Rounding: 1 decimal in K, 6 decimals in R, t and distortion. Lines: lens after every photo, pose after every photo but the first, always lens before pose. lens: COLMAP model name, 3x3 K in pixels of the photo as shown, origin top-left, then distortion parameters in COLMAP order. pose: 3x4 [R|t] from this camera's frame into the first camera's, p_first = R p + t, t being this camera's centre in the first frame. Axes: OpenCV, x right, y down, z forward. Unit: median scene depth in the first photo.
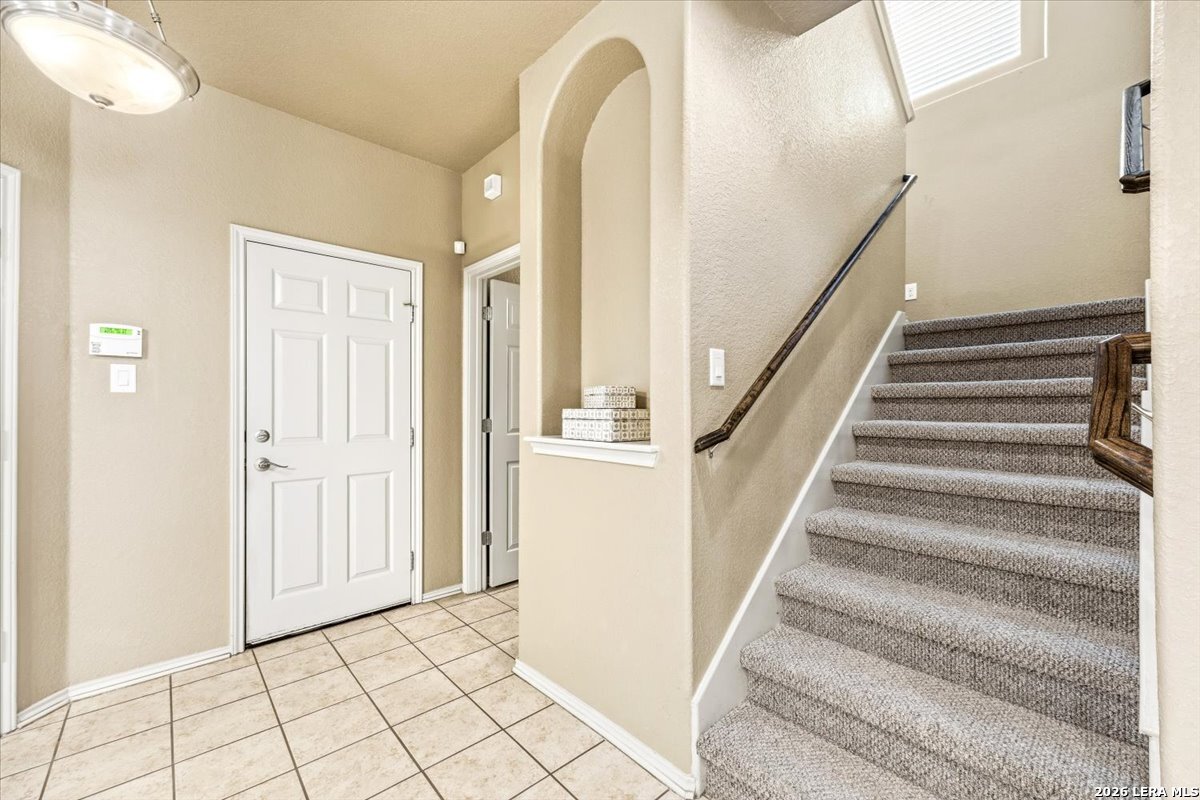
lens RADIAL K [[489.7, 0, 601.2], [0, 489.7, 404.4], [0, 0, 1]] dist [-0.001320, 0.000163]
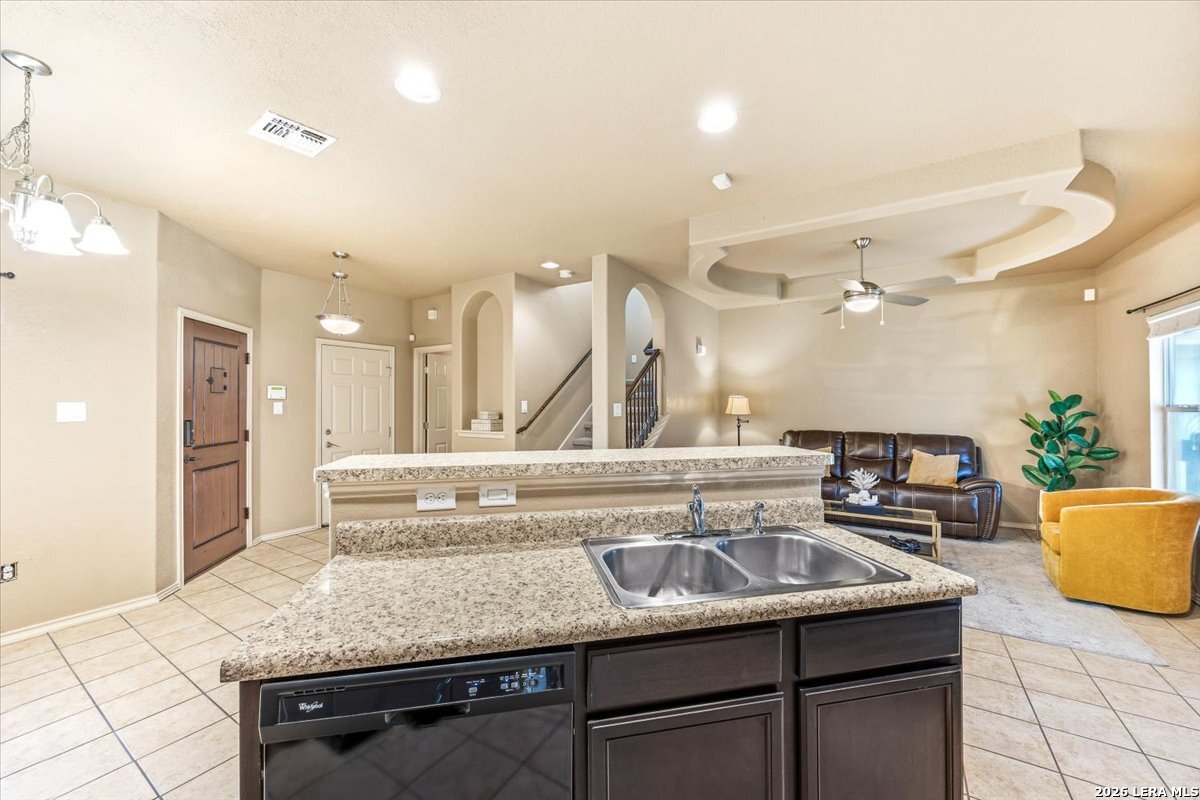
lens RADIAL K [[464.2, 0, 600.0], [0, 464.2, 400.0], [0, 0, 1]] dist [-0.002613, -0.000056]
pose [[0.965716, 0.000282, 0.259602, -0.053842], [0.000380, 0.999997, -0.002499, -0.086468], [-0.259602, 0.002512, 0.965713, -1.562026]]
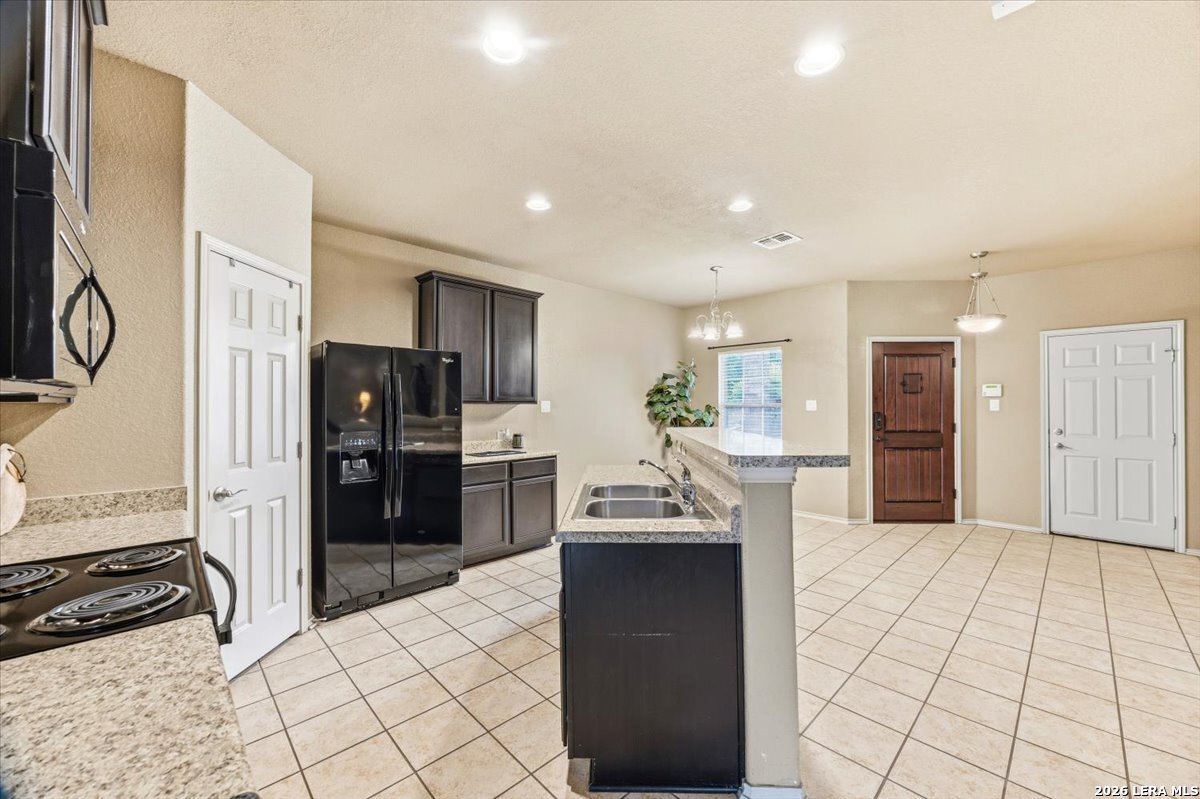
lens RADIAL K [[459.6, 0, 618.2], [0, 459.6, 400.0], [0, 0, 1]] dist [-0.002052, -0.000225]
pose [[0.053868, -0.009242, -0.998505, 1.273358], [0.004652, 0.999949, -0.009005, -0.067092], [0.998537, -0.004160, 0.053909, -1.058350]]
